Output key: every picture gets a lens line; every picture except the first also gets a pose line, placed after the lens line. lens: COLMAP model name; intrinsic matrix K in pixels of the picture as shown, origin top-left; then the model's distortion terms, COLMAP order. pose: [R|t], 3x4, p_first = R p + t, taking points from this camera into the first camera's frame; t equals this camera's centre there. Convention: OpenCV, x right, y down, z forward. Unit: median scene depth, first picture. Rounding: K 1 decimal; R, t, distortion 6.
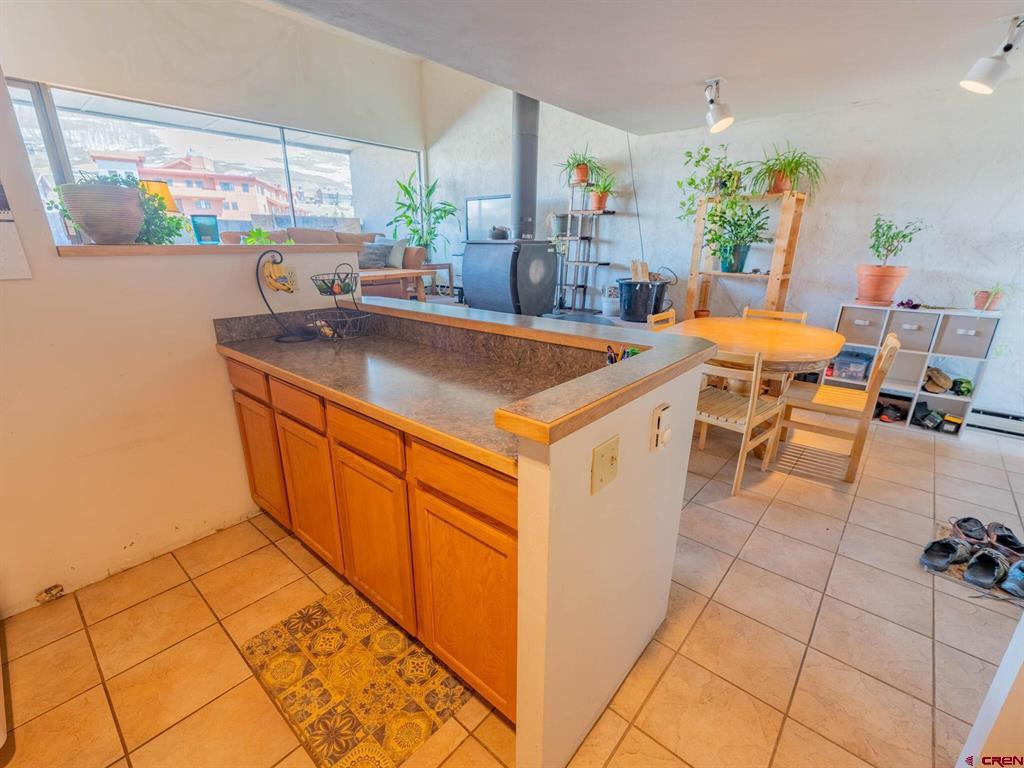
lens RADIAL K [[458.0, 0, 515.0], [0, 458.0, 393.0], [0, 0, 1]] dist [-0.003429, 0.001448]
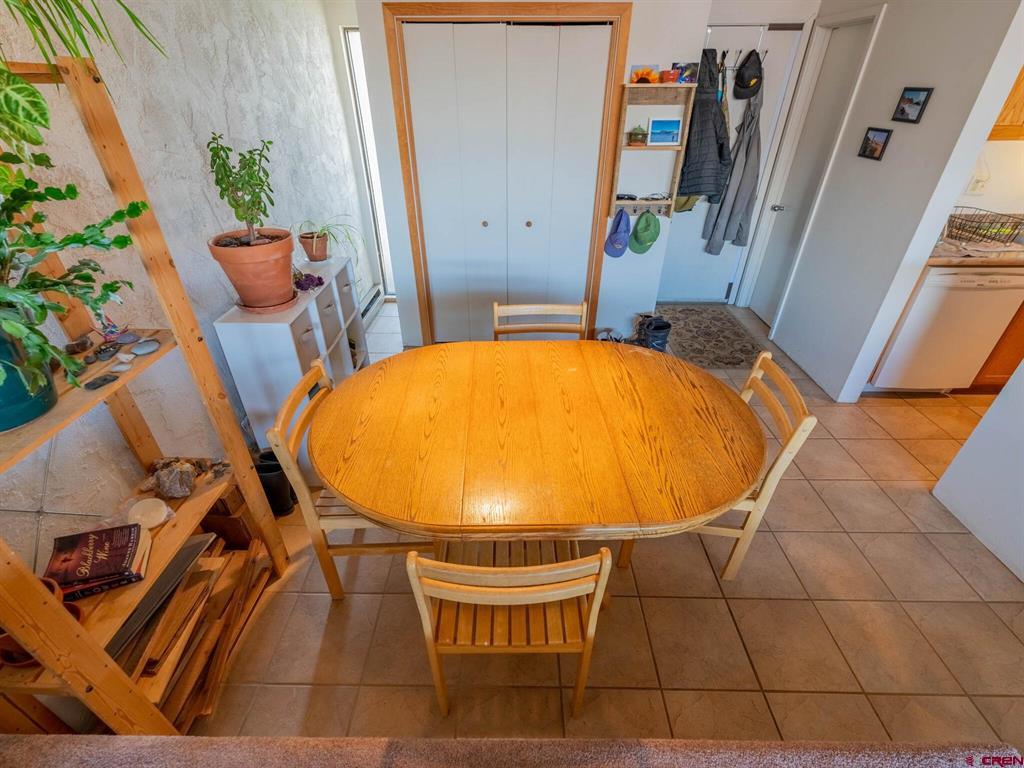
lens RADIAL K [[458.0, 0, 511.7], [0, 458.0, 394.4], [0, 0, 1]] dist [-0.003429, 0.001448]
pose [[-0.648403, -0.422769, 0.633120, 0.165459], [0.241741, 0.674254, 0.697813, -0.371899], [-0.721897, 0.605515, -0.334988, 0.880536]]
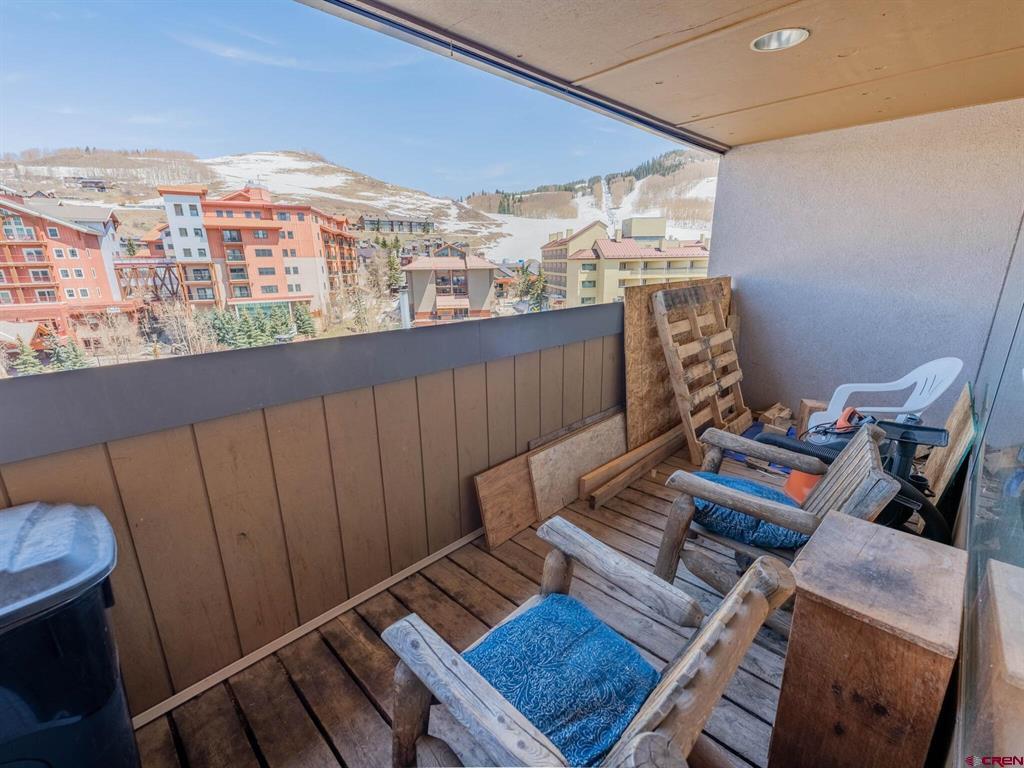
lens RADIAL K [[458.0, 0, 516.0], [0, 458.0, 392.8], [0, 0, 1]] dist [-0.003429, 0.001448]
pose [[0.997611, -0.001389, -0.069073, -1.063511], [-0.001417, 0.999176, -0.040553, -0.445862], [0.069072, 0.040554, 0.996787, 0.910810]]
